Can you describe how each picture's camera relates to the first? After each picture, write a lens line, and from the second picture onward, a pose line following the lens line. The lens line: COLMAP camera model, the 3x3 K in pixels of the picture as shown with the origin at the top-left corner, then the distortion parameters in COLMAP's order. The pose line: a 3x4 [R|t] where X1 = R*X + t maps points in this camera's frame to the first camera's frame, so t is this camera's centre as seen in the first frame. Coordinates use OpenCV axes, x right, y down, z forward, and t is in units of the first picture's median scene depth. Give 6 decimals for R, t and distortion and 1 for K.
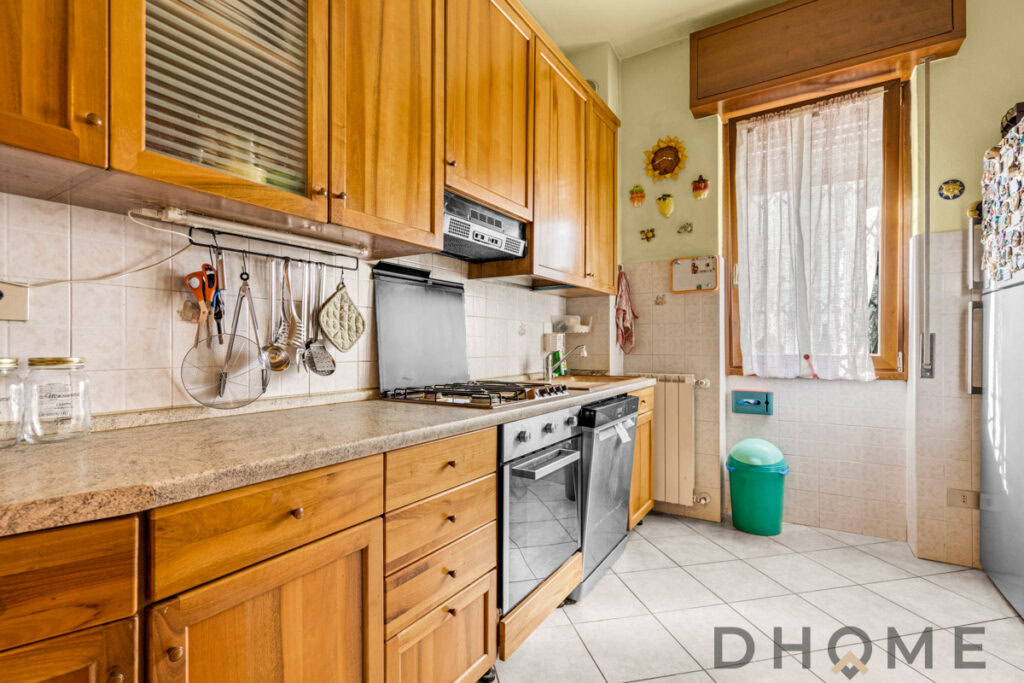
lens RADIAL K [[481.9, 0, 508.0], [0, 481.9, 343.6], [0, 0, 1]] dist [-0.004983, 0.003174]
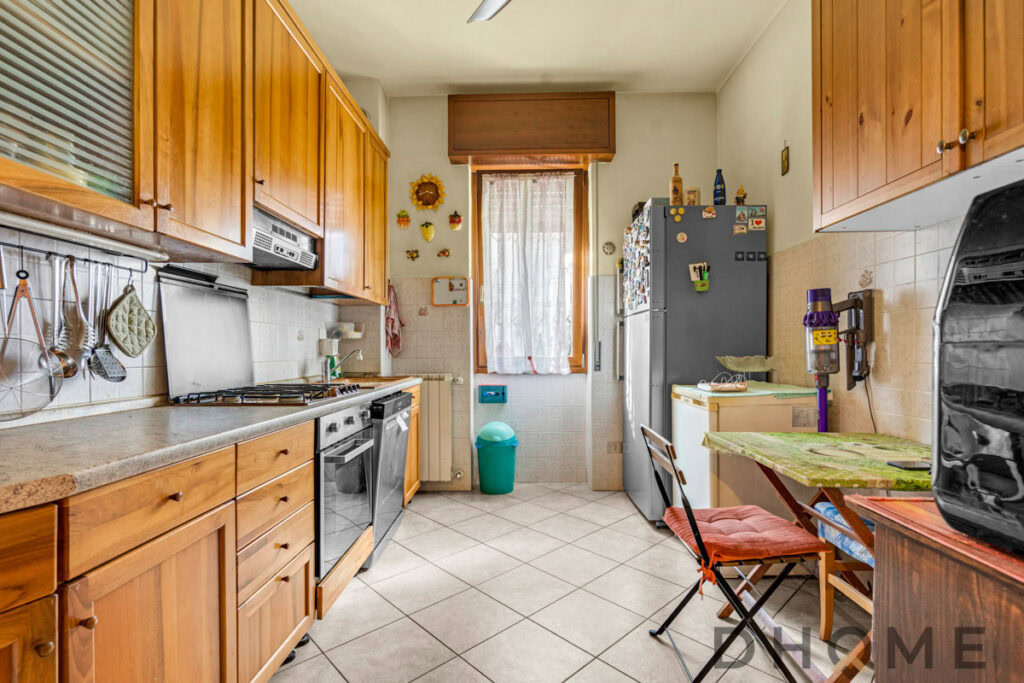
lens RADIAL K [[481.9, 0, 512.1], [0, 481.9, 346.5], [0, 0, 1]] dist [-0.004983, 0.003174]
pose [[0.856058, 0.001340, 0.516878, -0.164737], [0.000557, 0.999994, -0.003514, -0.000090], [-0.516880, 0.003296, 0.856052, -0.185445]]
